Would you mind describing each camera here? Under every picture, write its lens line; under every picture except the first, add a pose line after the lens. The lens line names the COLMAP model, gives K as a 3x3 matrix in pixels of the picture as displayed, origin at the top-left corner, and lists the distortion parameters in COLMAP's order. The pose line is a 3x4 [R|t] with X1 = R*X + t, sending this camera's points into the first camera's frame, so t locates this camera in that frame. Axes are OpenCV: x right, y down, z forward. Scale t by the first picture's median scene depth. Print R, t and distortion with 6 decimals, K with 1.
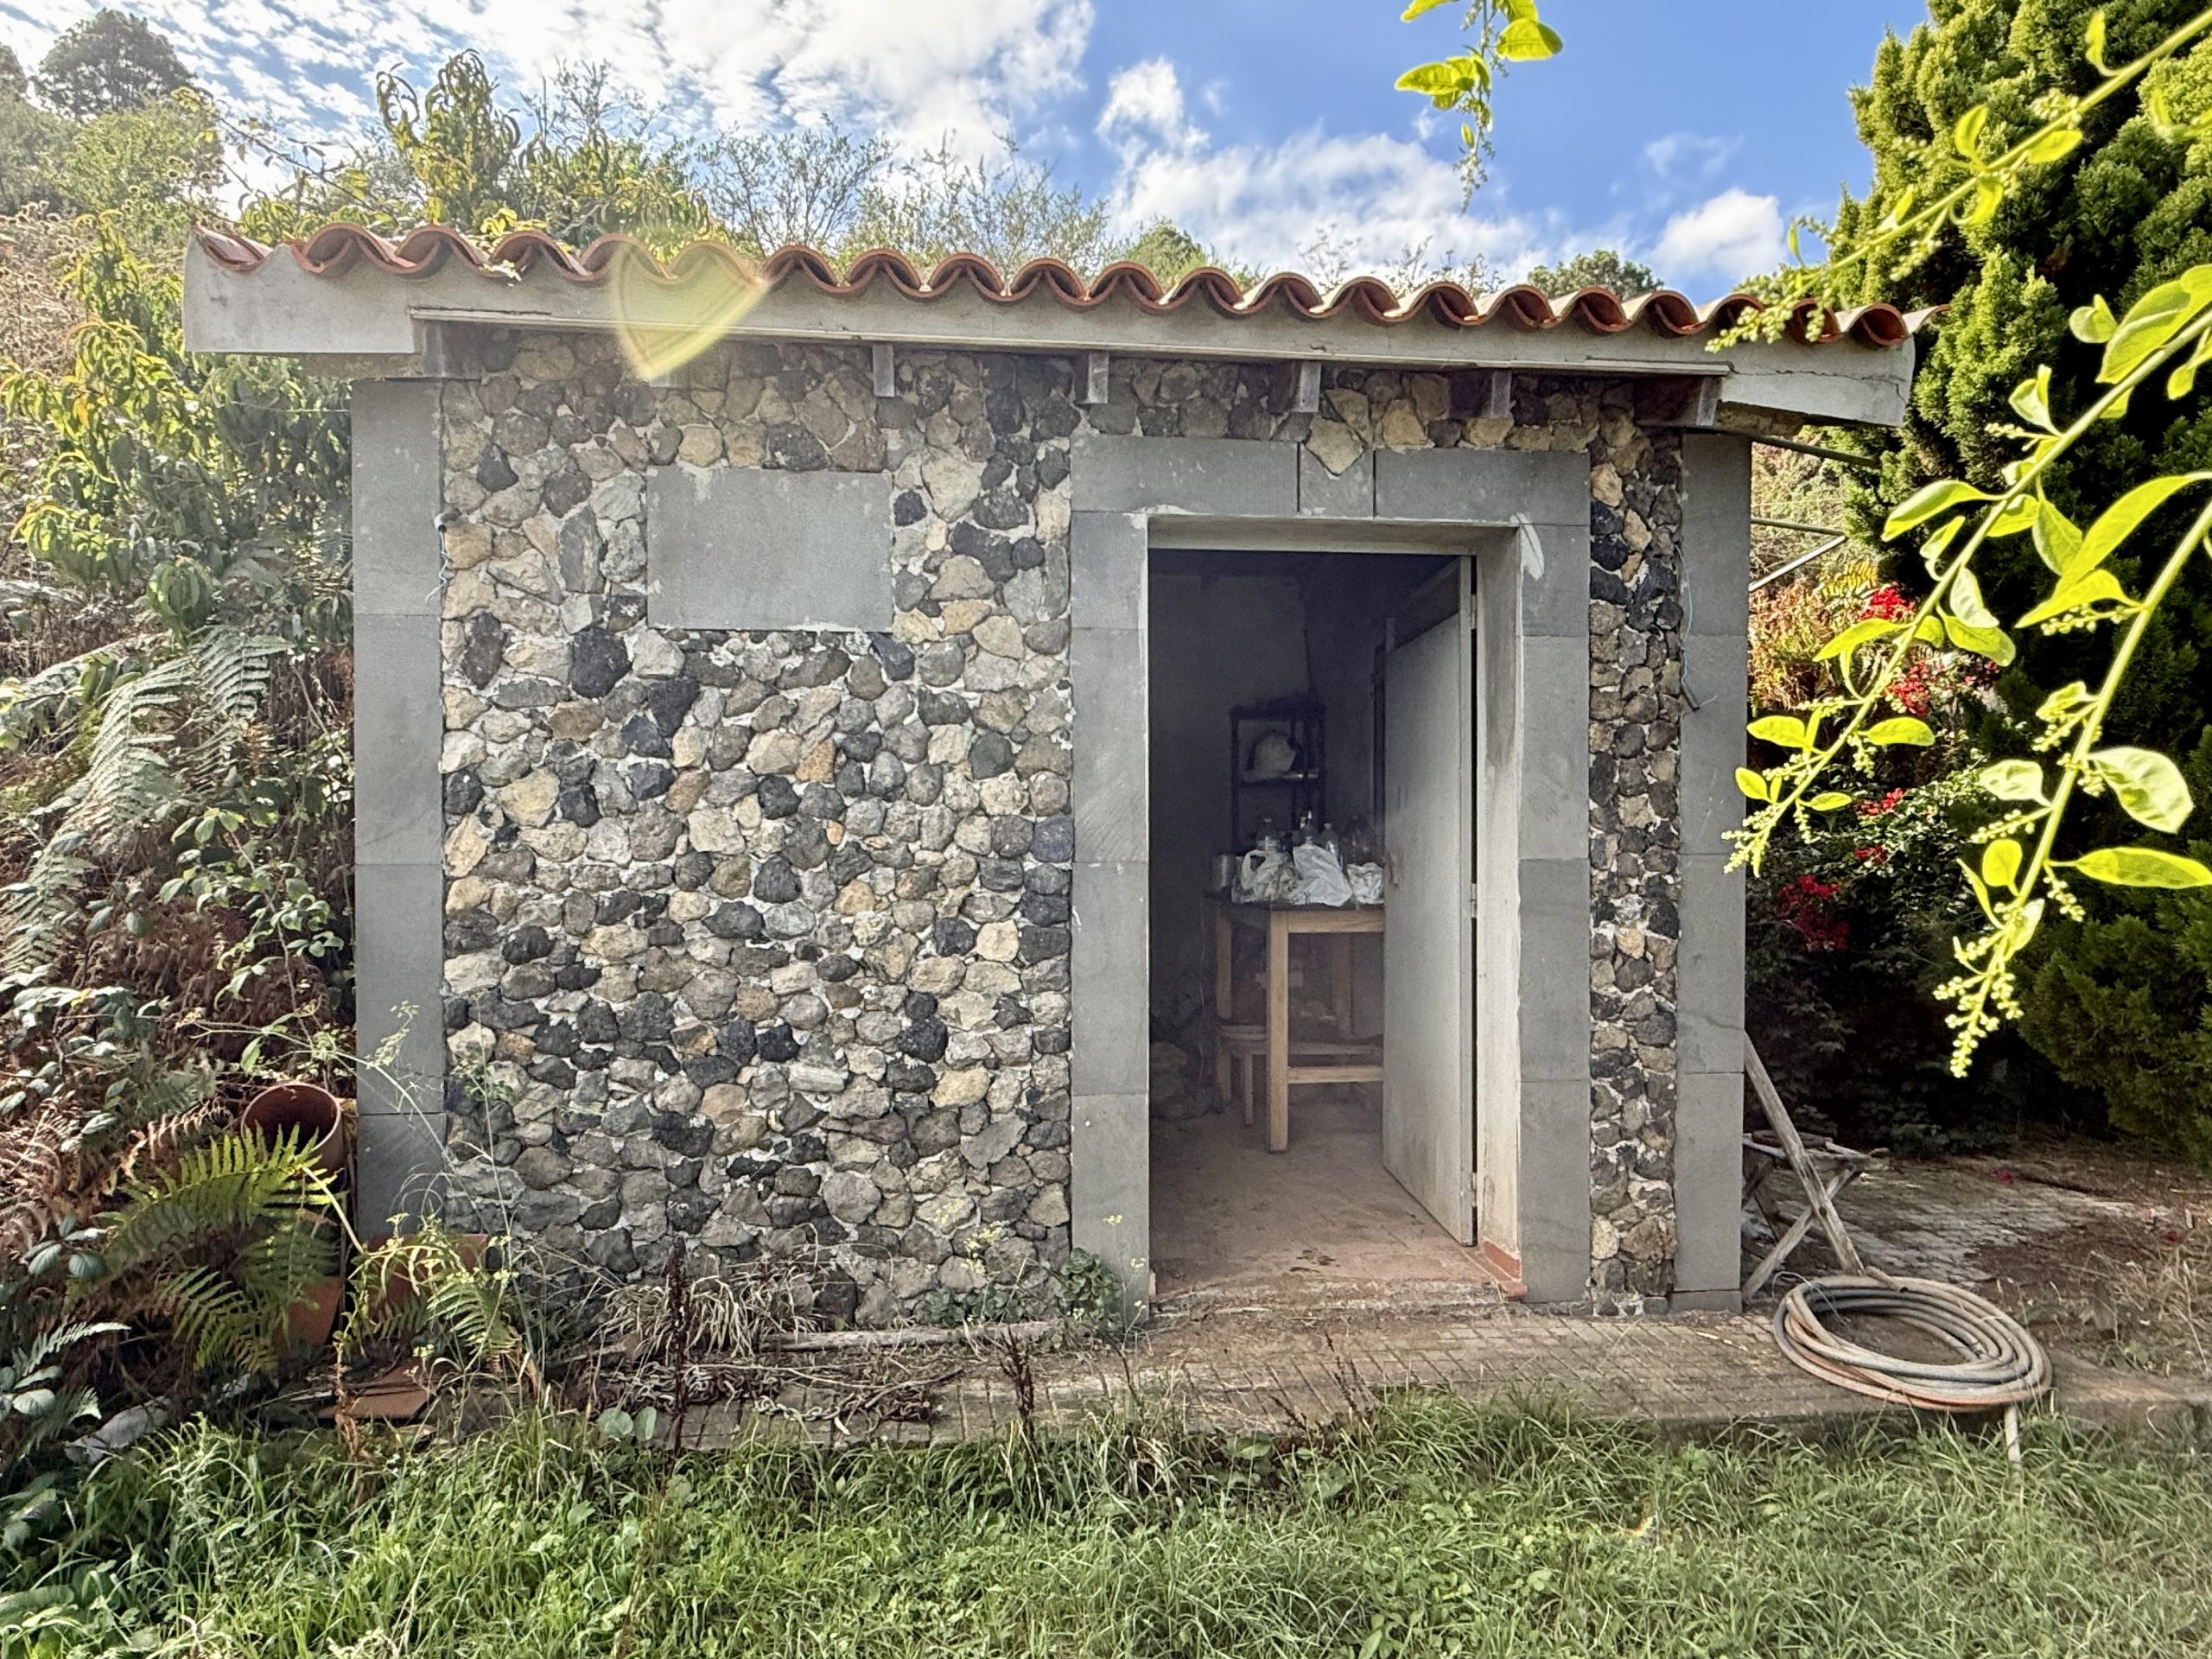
lens RADIAL K [[1351.5, 0, 1106.6], [0, 1351.5, 826.7], [0, 0, 1]] dist [-0.018409, 0.001944]
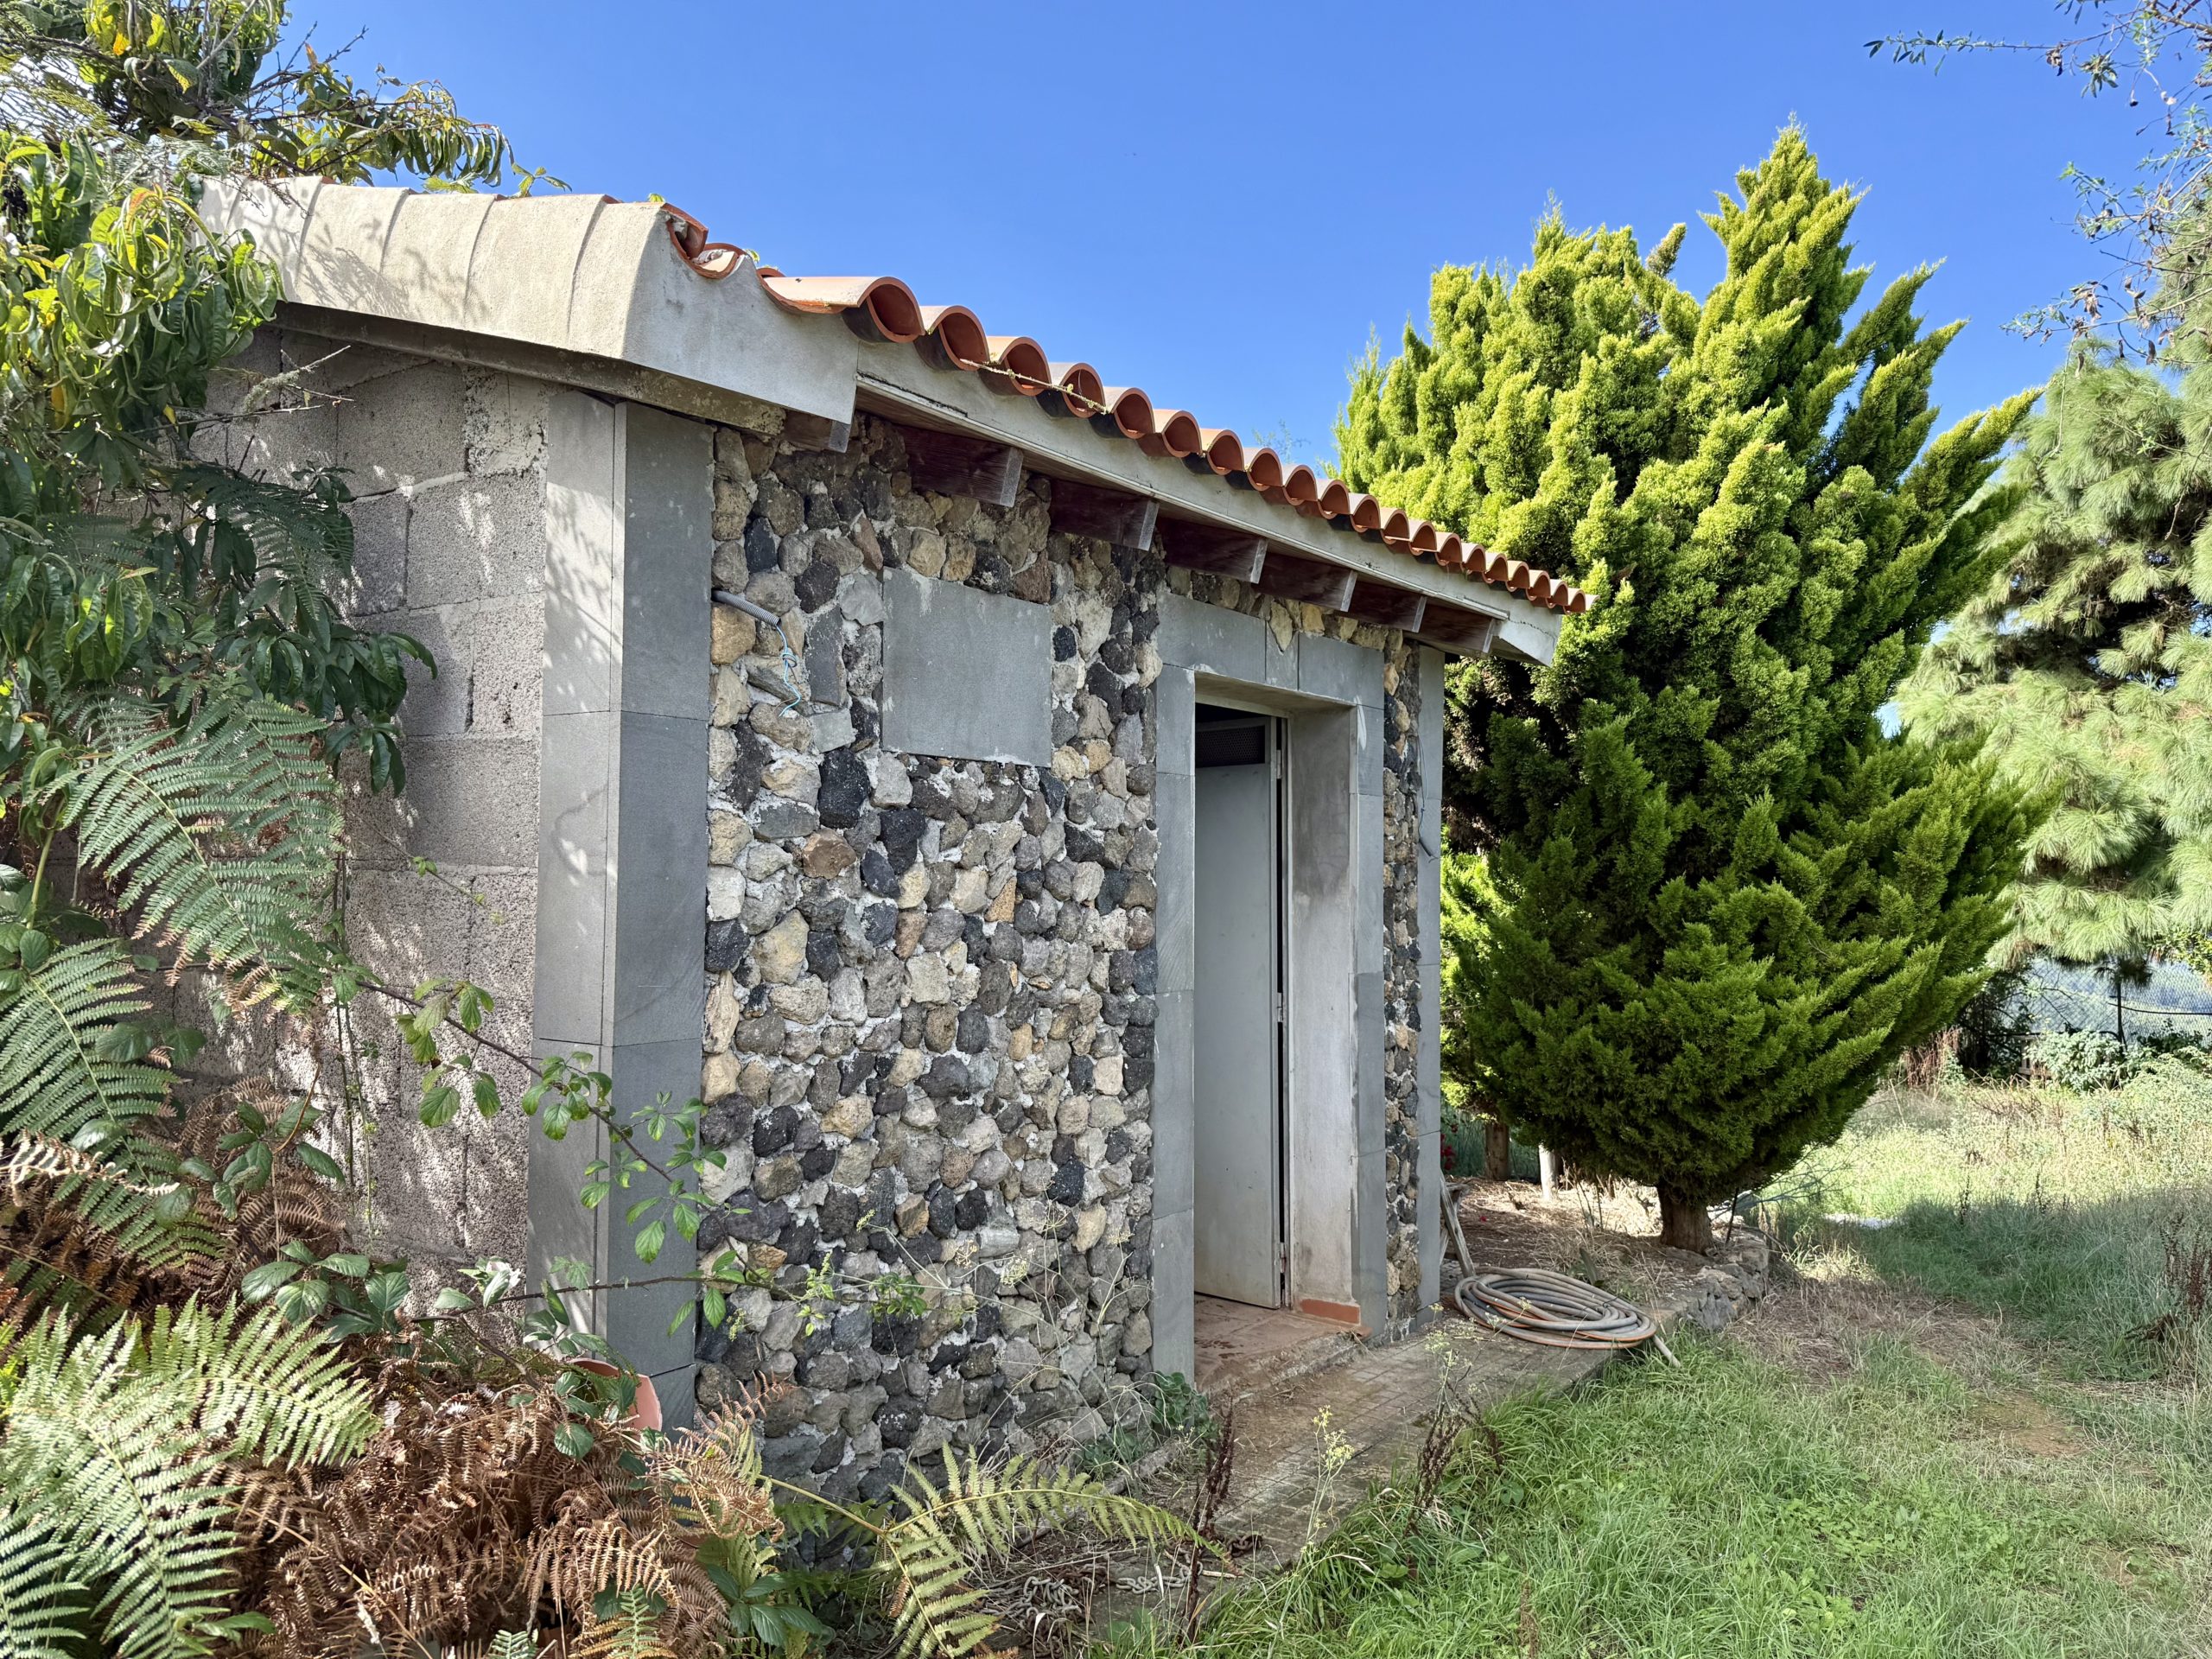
lens RADIAL K [[1618.6, 0, 1158.7], [0, 1618.6, 807.1], [0, 0, 1]] dist [0.070411, -0.056338]
pose [[0.657400, 0.039224, 0.752520, -1.001311], [0.001510, 0.998574, -0.053369, -0.052799], [-0.753540, 0.036221, 0.656403, 0.169652]]
